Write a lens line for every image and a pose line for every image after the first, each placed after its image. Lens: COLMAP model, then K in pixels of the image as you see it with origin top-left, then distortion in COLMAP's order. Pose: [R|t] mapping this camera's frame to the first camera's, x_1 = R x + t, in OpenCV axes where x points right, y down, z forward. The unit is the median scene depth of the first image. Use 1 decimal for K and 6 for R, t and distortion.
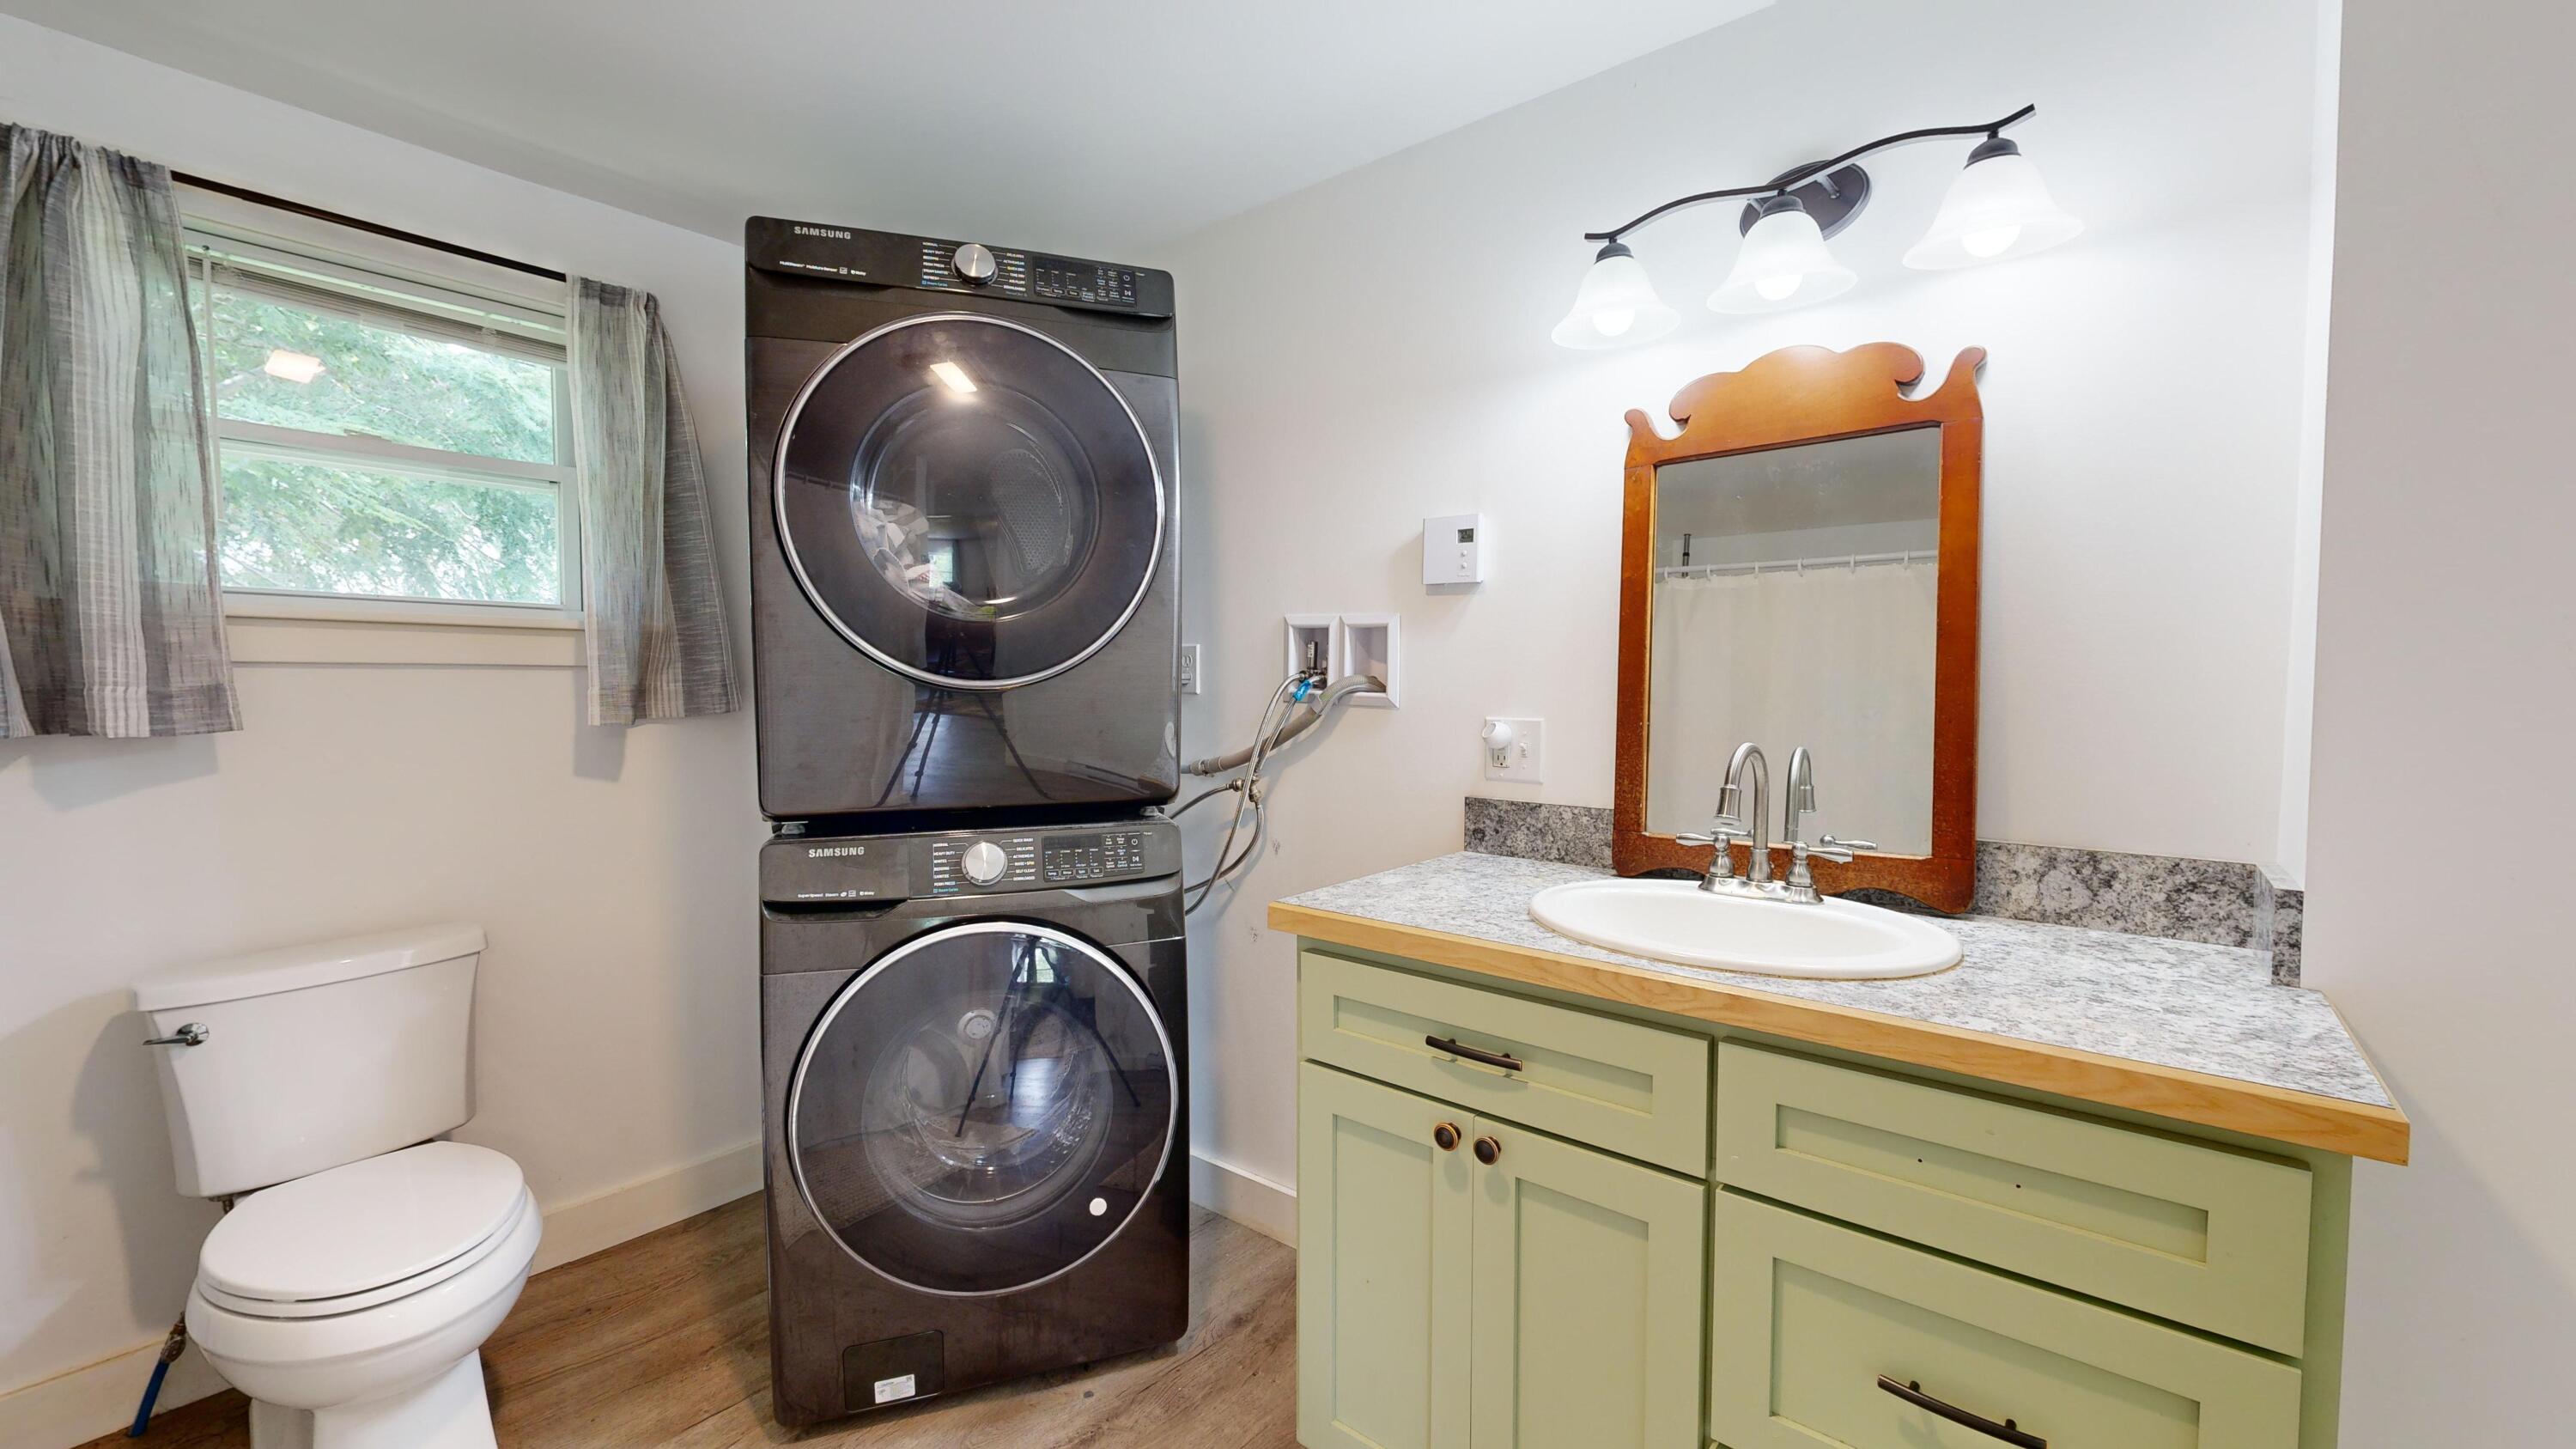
lens RADIAL K [[1005.5, 0, 1275.7], [0, 1005.5, 728.3], [0, 0, 1]] dist [-0.001435, -0.000787]
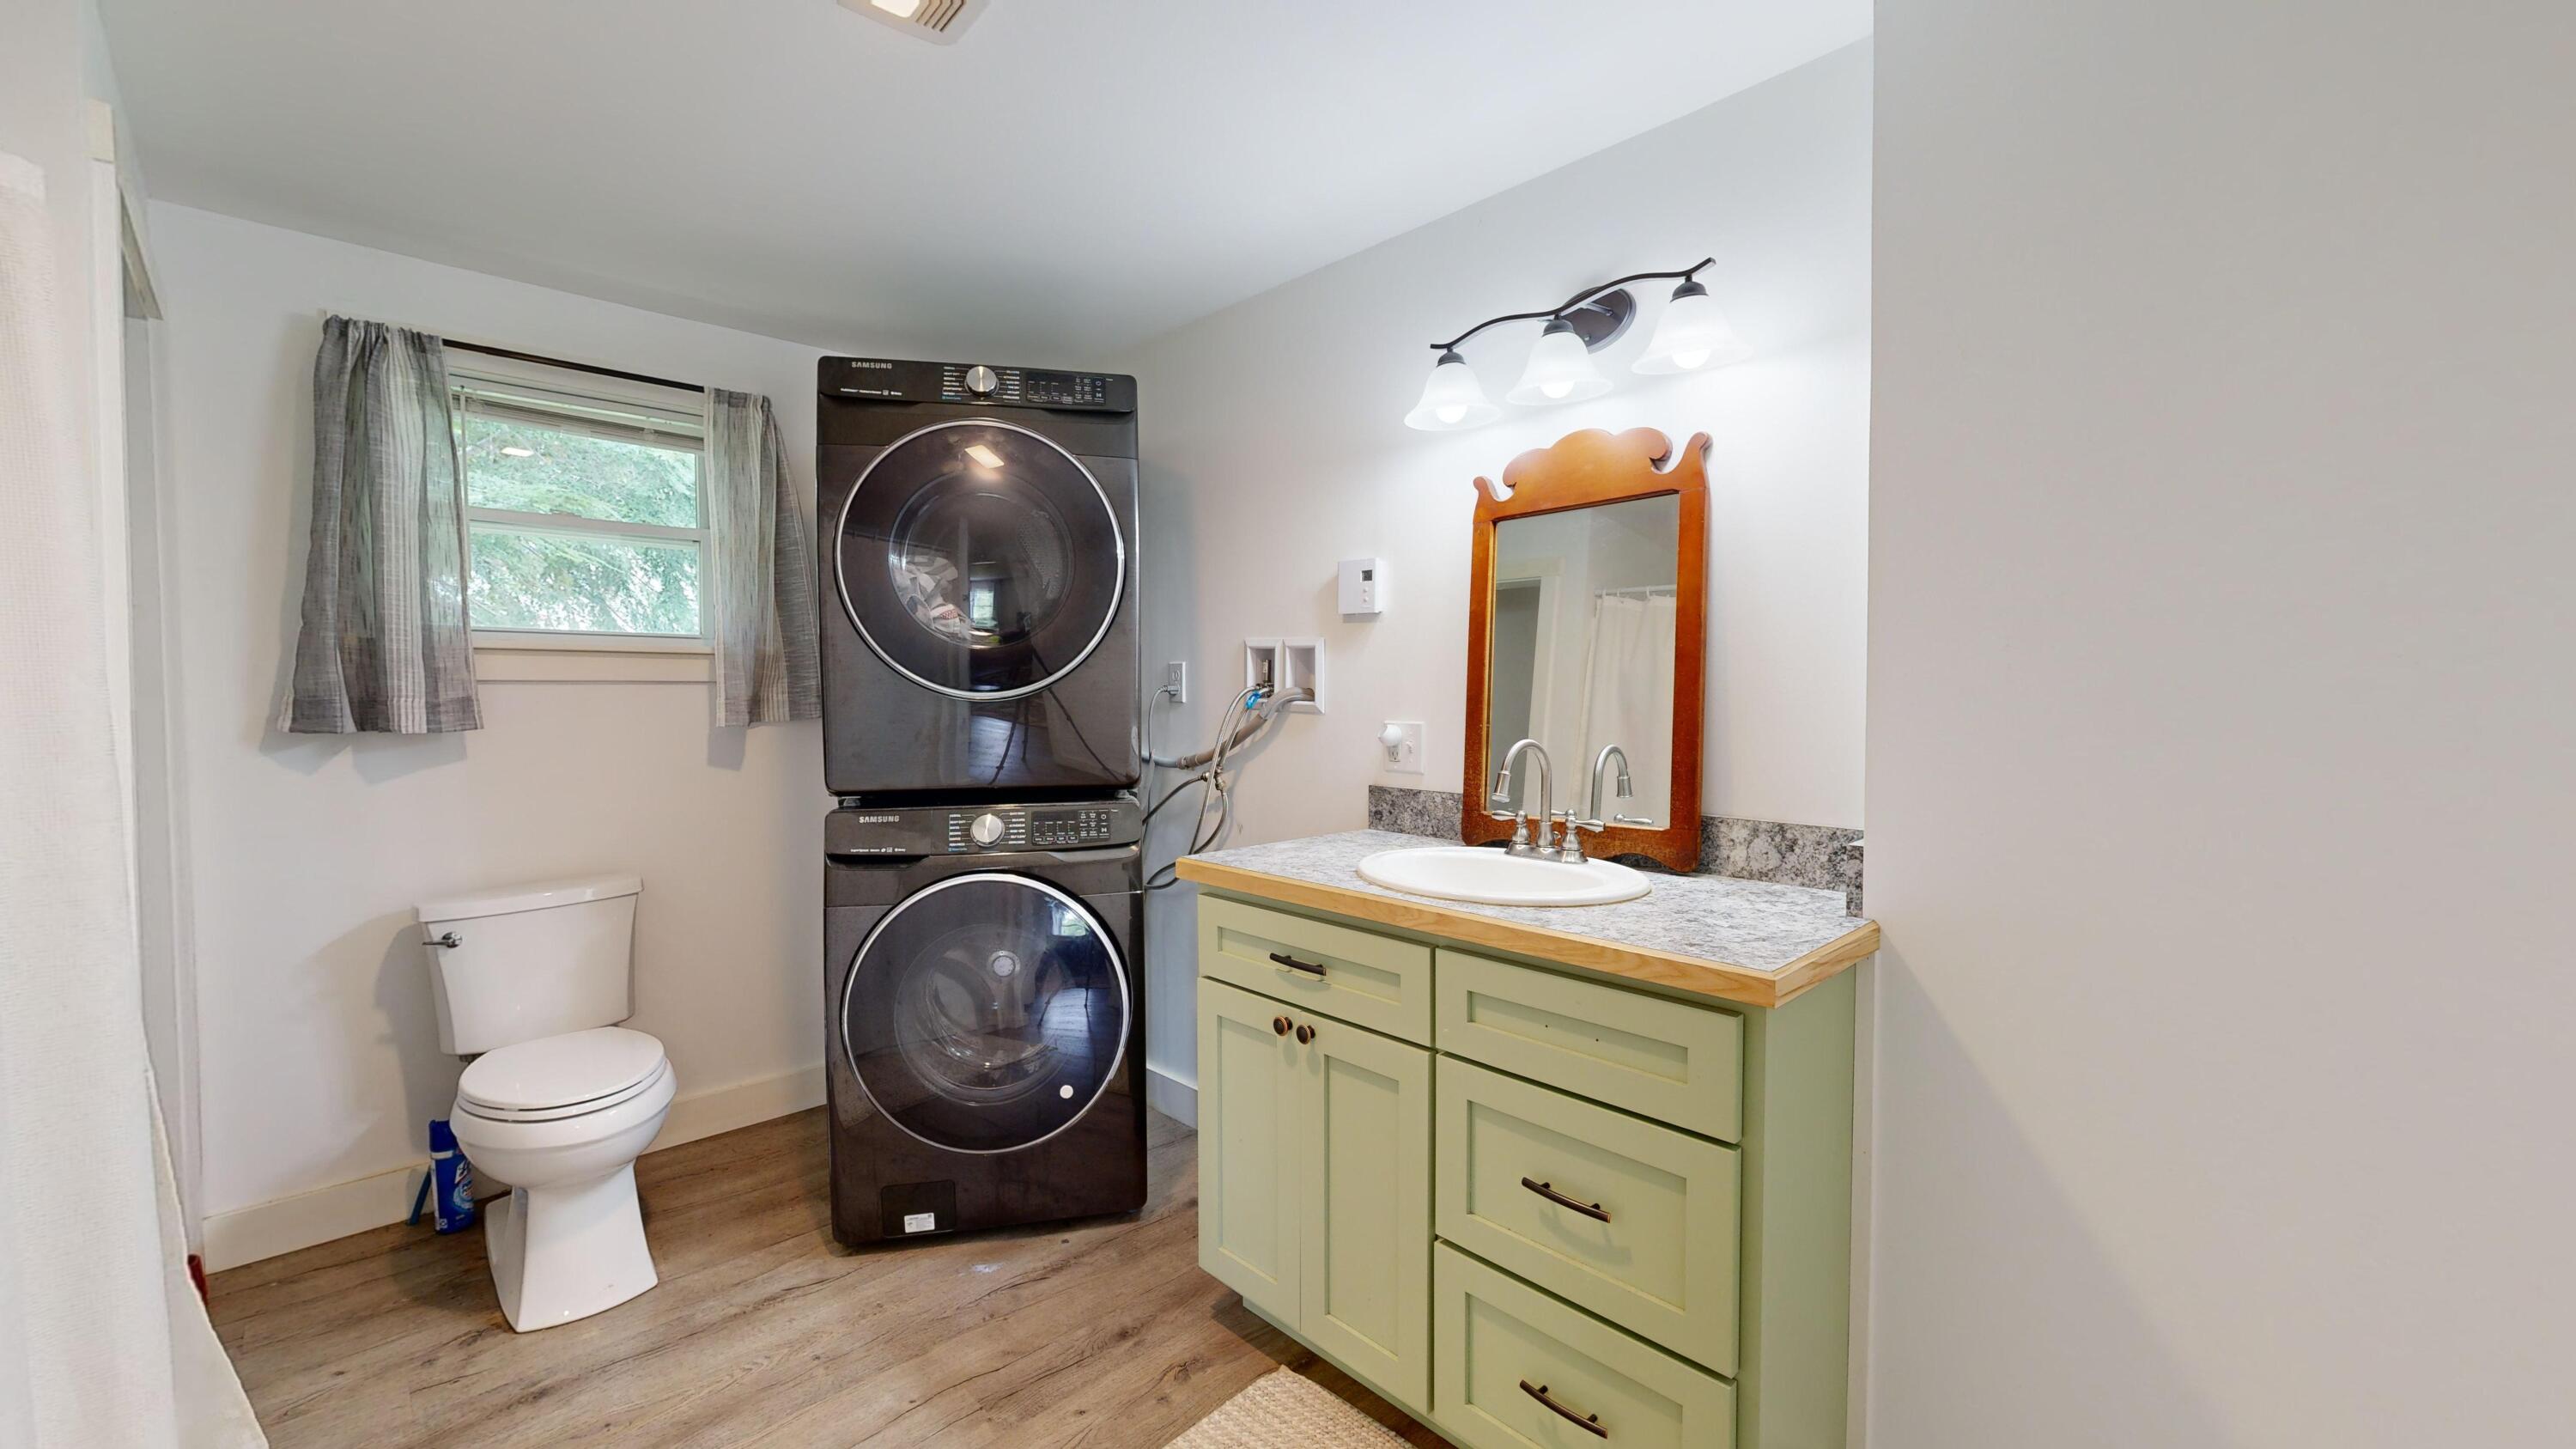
lens RADIAL K [[1005.5, 0, 1275.7], [0, 1005.5, 728.3], [0, 0, 1]] dist [-0.001435, -0.000787]
pose [[0.993128, 0.001661, -0.117025, 0.250252], [-0.002707, 0.999958, -0.008780, 0.010545], [0.117006, 0.009037, 0.993090, -0.282183]]
